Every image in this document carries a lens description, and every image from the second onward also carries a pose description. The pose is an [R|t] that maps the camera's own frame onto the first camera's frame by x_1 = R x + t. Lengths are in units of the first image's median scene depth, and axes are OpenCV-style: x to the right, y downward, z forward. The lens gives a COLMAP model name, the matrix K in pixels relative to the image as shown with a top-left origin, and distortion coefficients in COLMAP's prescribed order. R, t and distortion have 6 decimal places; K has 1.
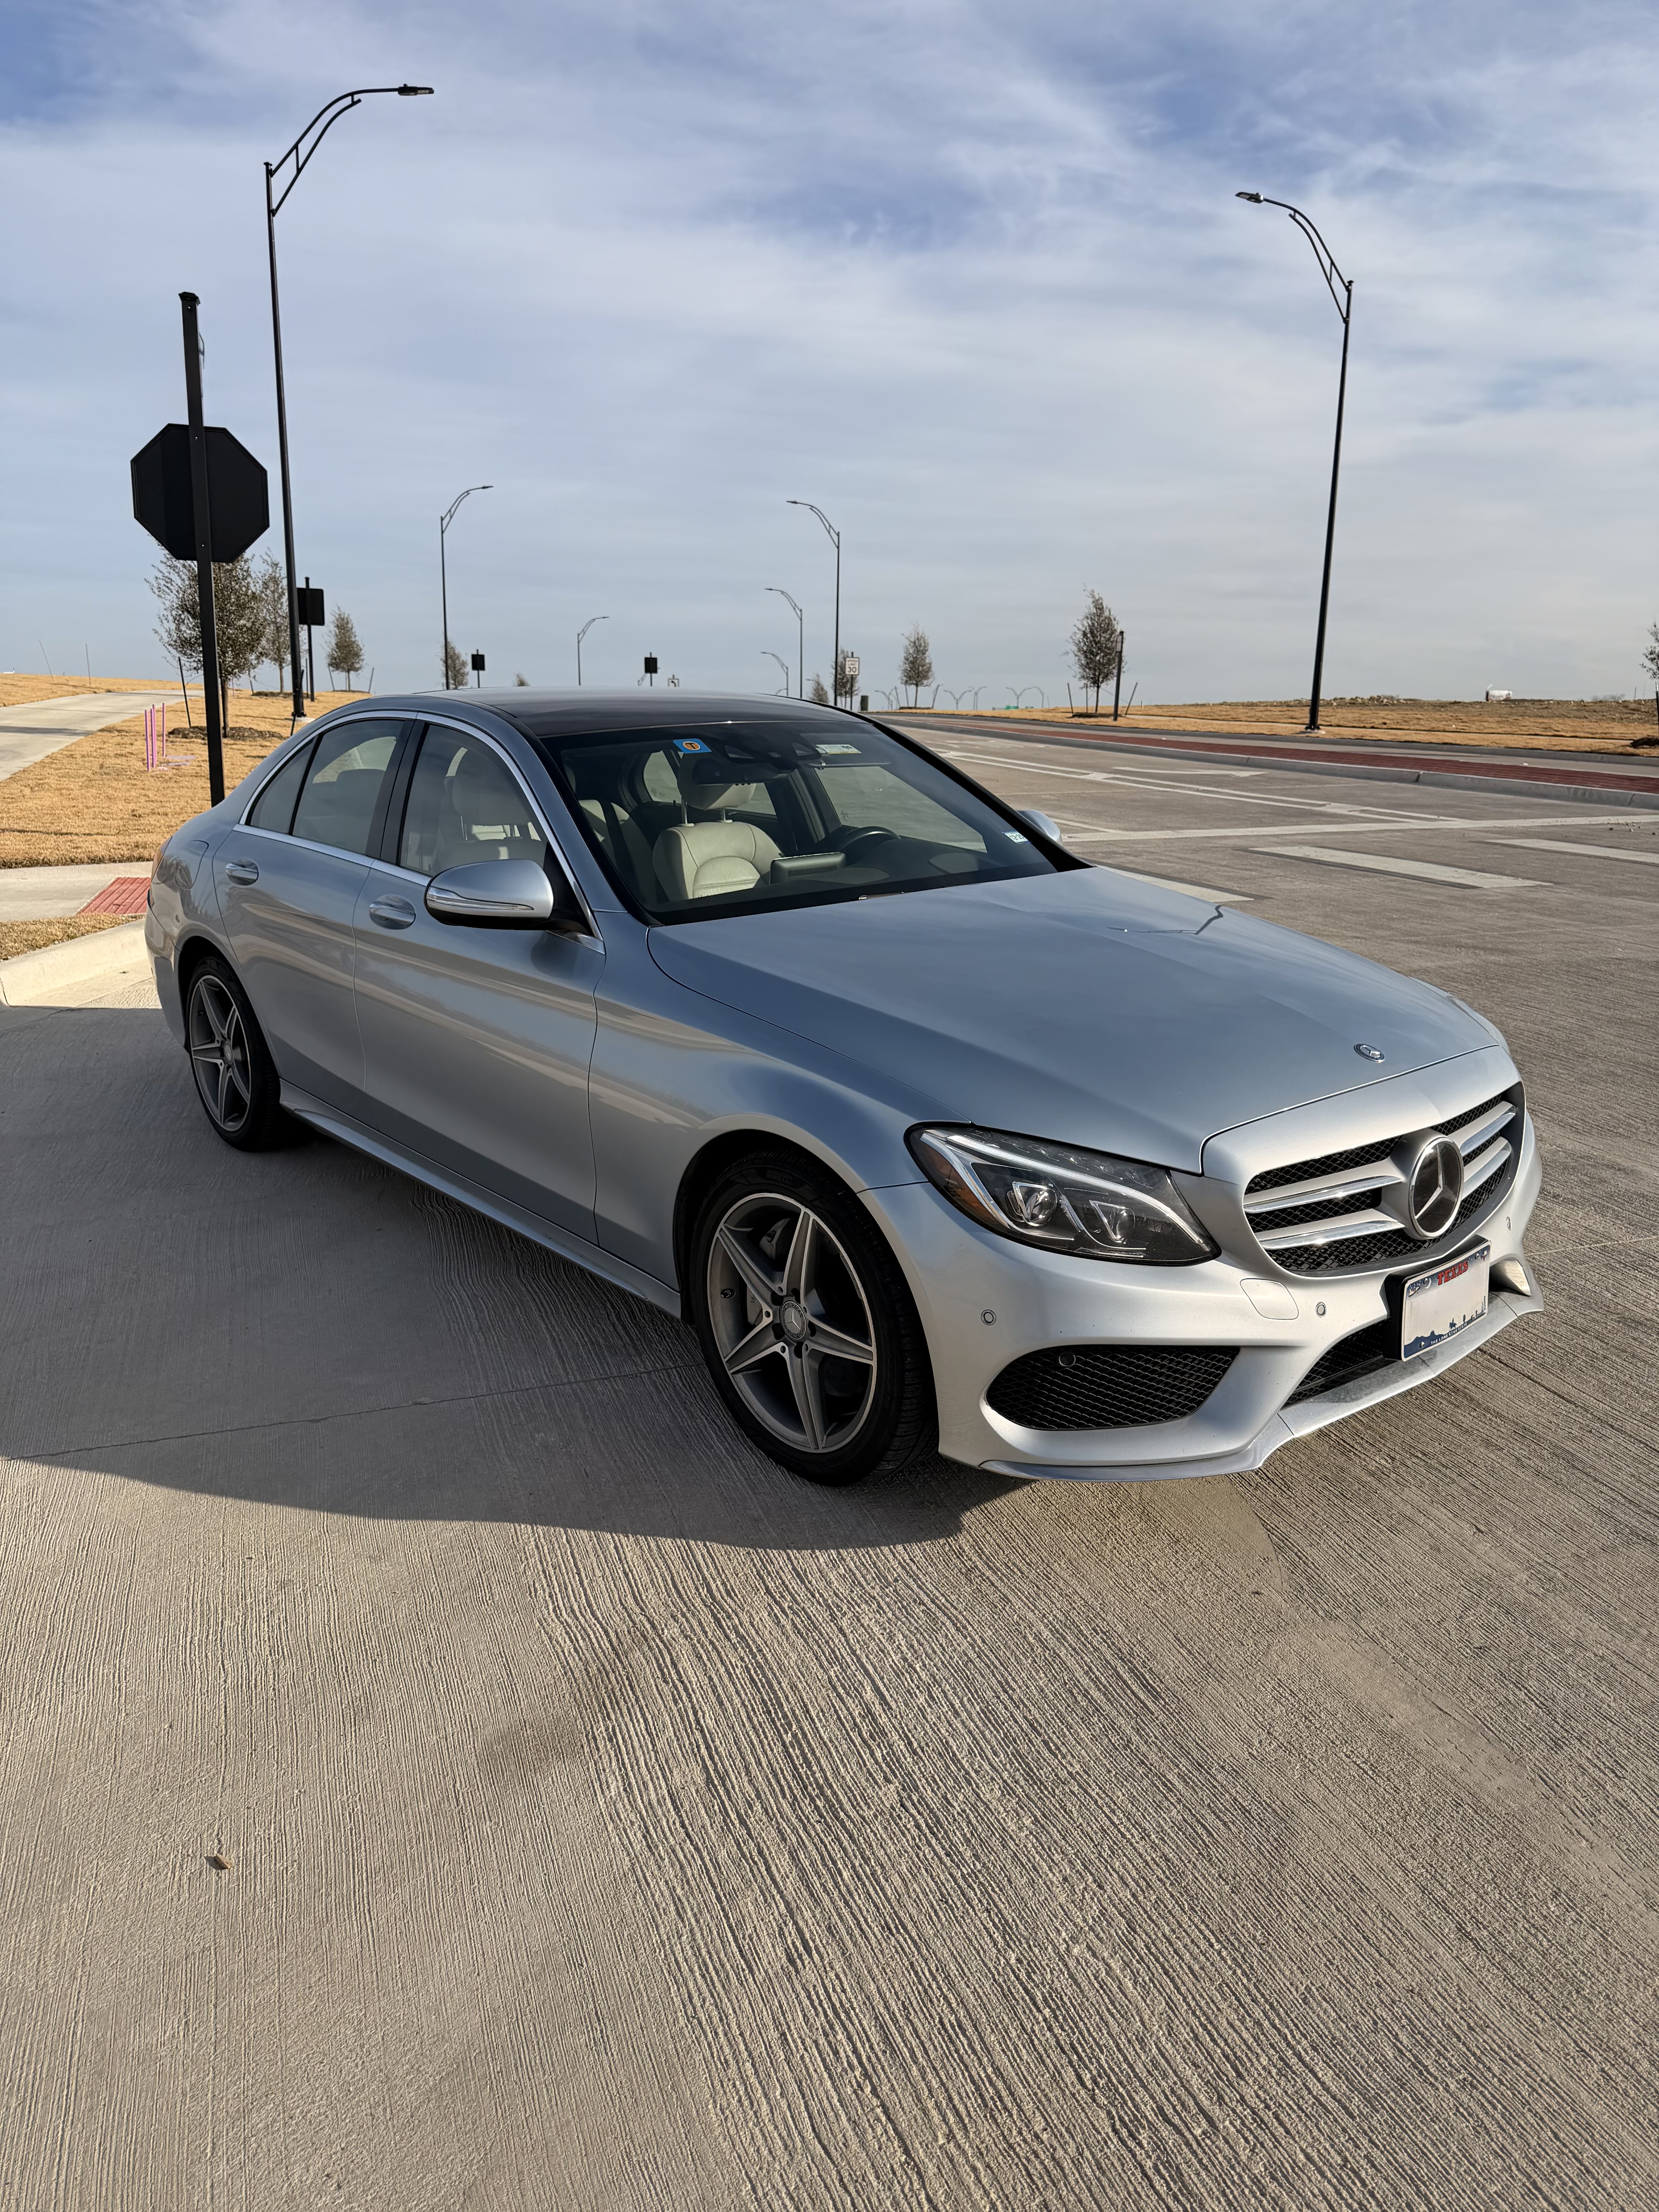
lens RADIAL K [[1641.8, 0, 829.5], [0, 1641.8, 1106.0], [0, 0, 1]] dist [0.004544, 0.000993]
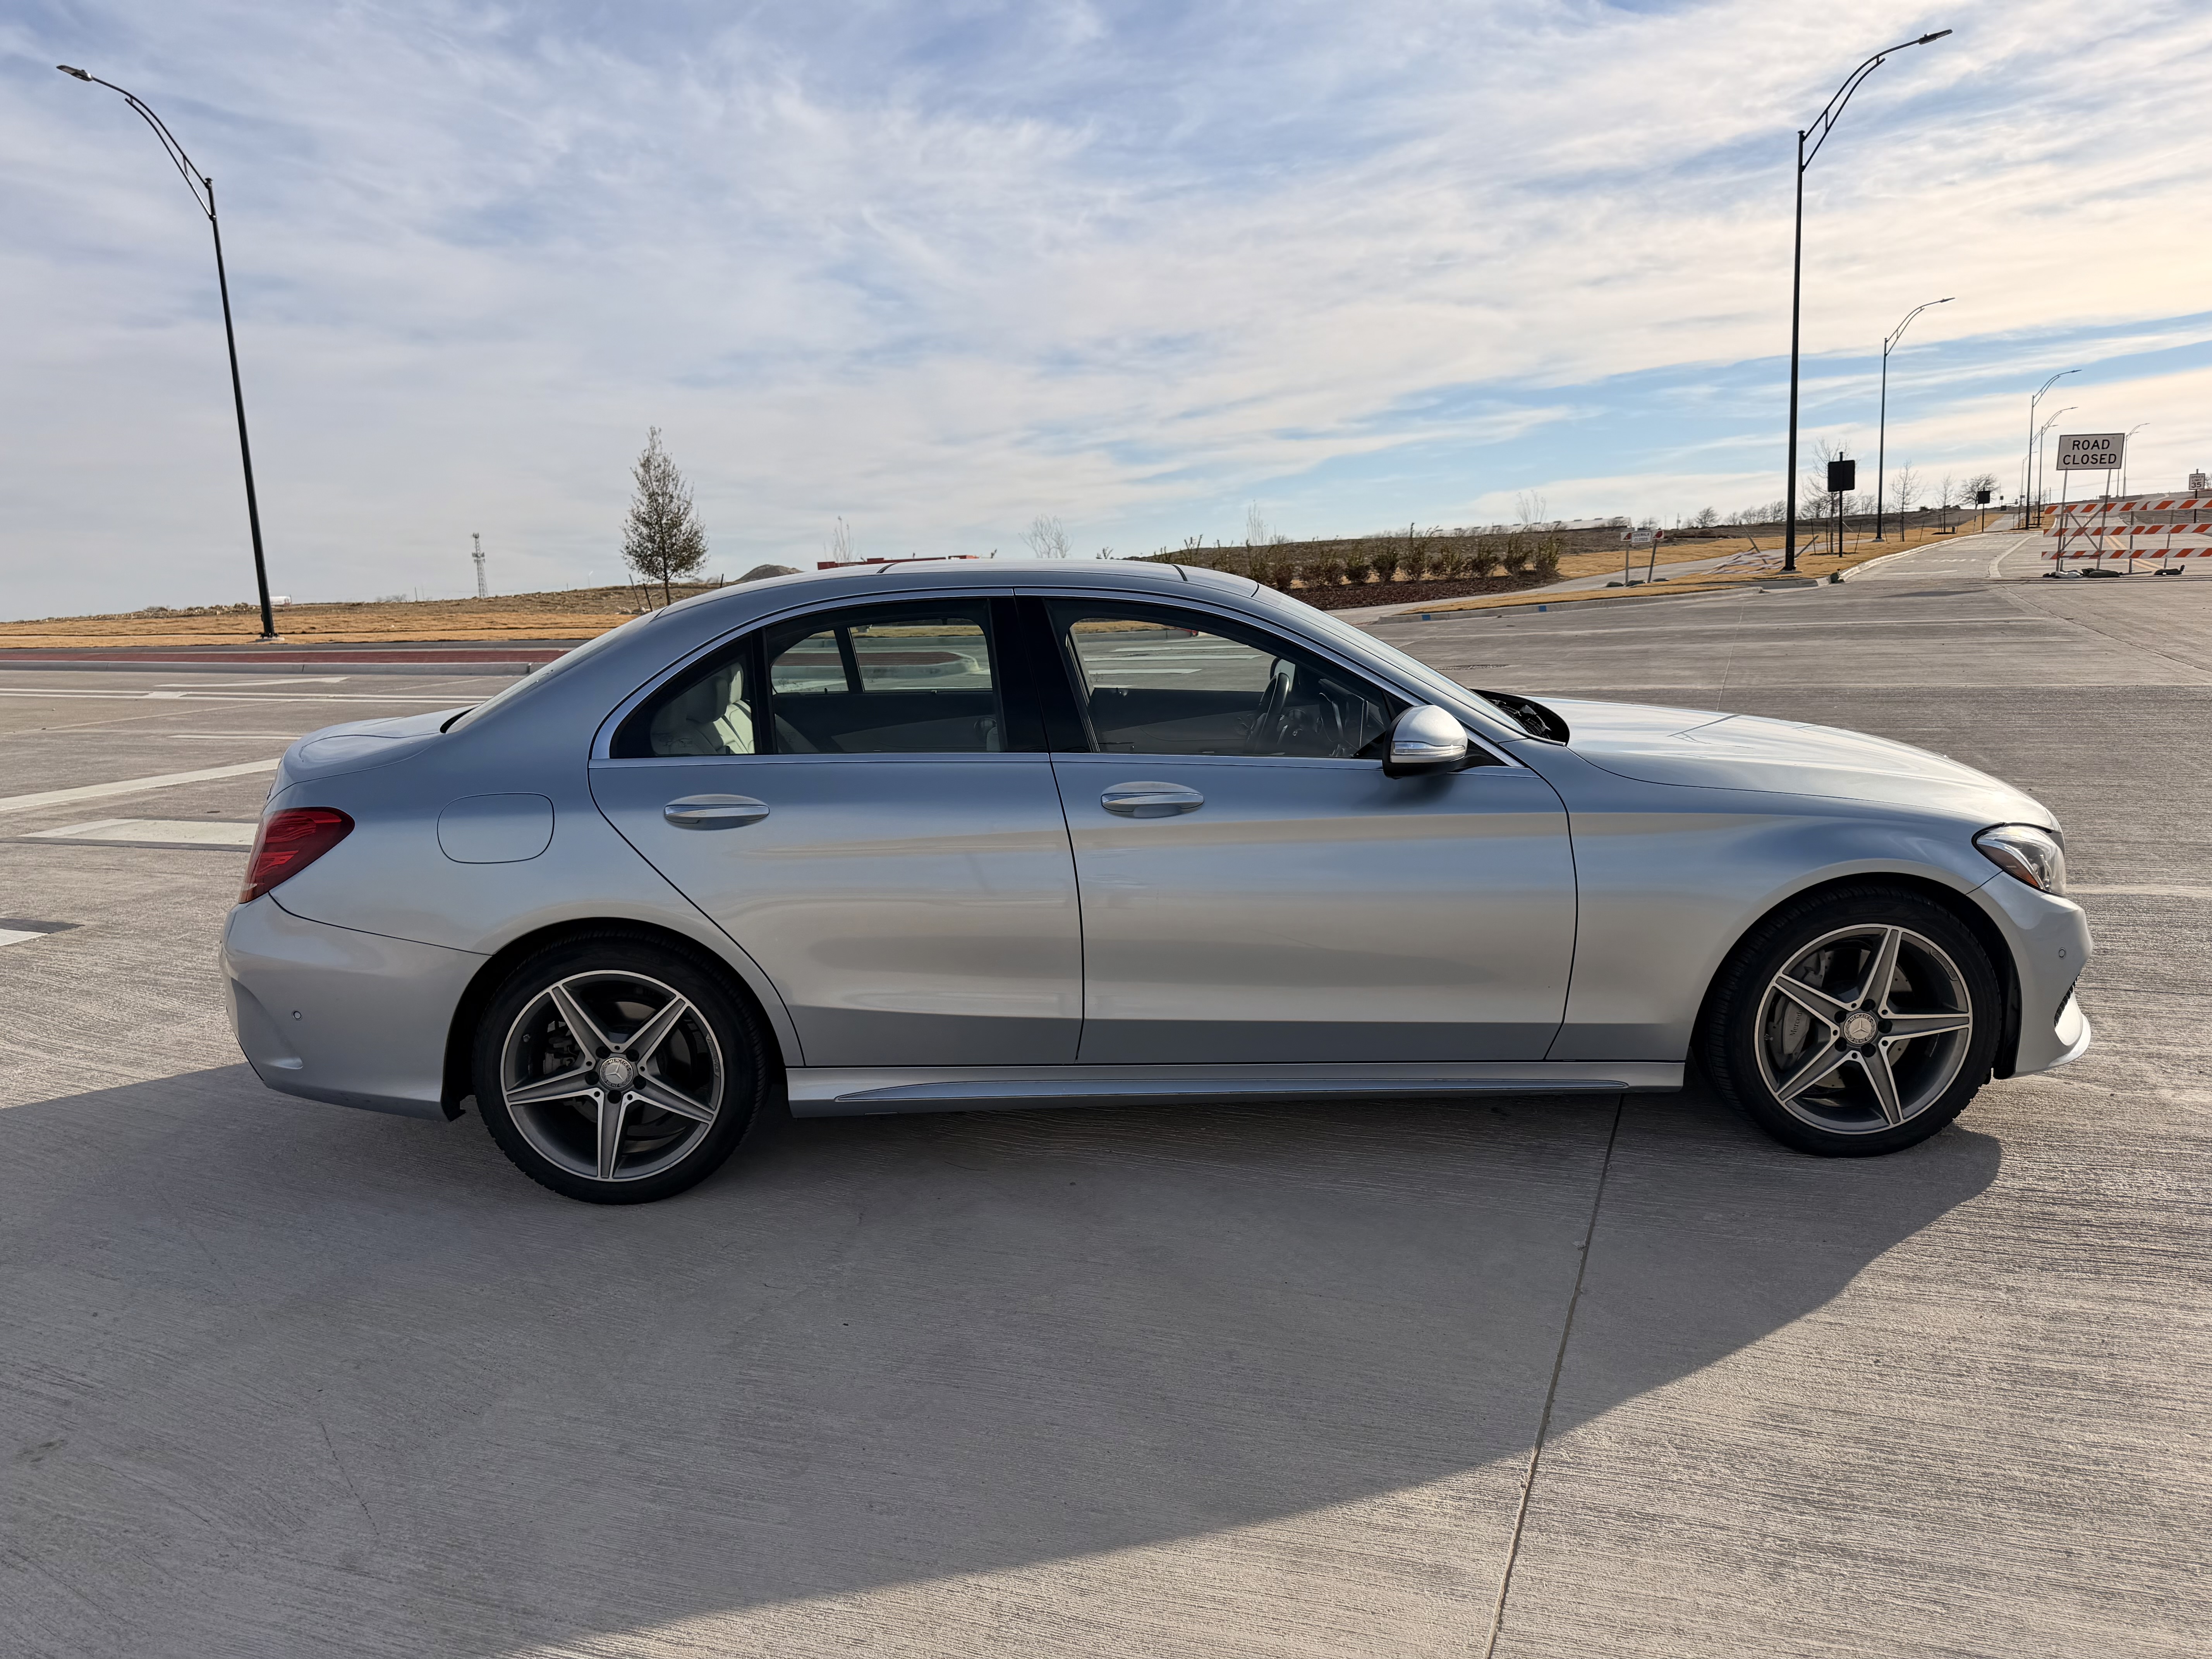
lens RADIAL K [[1641.8, 0, 1101.4], [0, 1641.8, 834.5], [0, 0, 1]] dist [0.004544, 0.000993]
pose [[0.660961, -0.147201, 0.735841, -0.101057], [0.221389, 0.975178, -0.003781, -0.010577], [-0.717020, 0.165407, 0.677143, 0.041900]]
